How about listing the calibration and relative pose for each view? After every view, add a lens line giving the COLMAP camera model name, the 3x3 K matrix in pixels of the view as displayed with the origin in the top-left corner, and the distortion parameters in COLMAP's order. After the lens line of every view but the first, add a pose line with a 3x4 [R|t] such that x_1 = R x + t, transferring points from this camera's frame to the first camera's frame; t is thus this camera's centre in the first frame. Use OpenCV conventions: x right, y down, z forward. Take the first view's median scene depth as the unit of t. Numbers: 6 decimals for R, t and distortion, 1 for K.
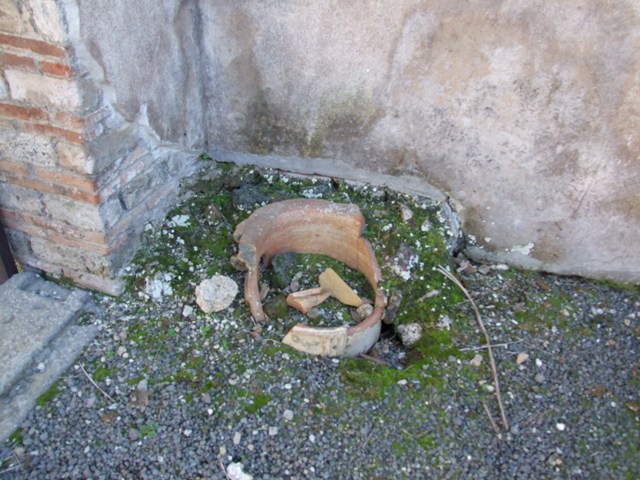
lens RADIAL K [[529.7, 0, 318.8], [0, 529.7, 240.4], [0, 0, 1]] dist [-0.062861, 0.069136]
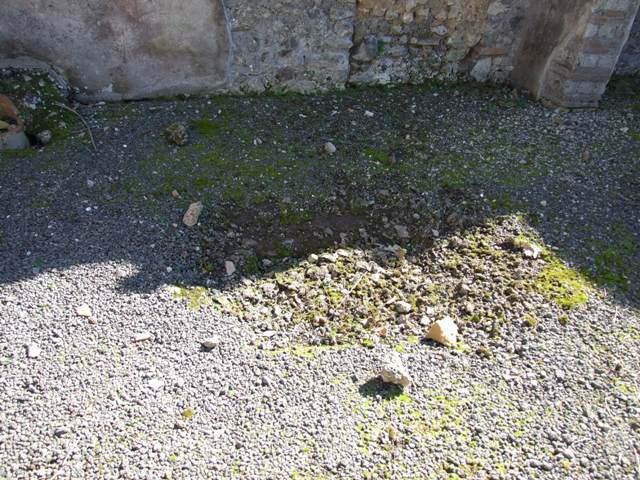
lens RADIAL K [[529.7, 0, 321.3], [0, 529.7, 239.8], [0, 0, 1]] dist [-0.062861, 0.069136]
pose [[0.848367, -0.297603, 0.437843, 0.080228], [0.287139, 0.953487, 0.091725, 0.565325], [-0.444775, 0.047905, 0.894360, -0.894126]]
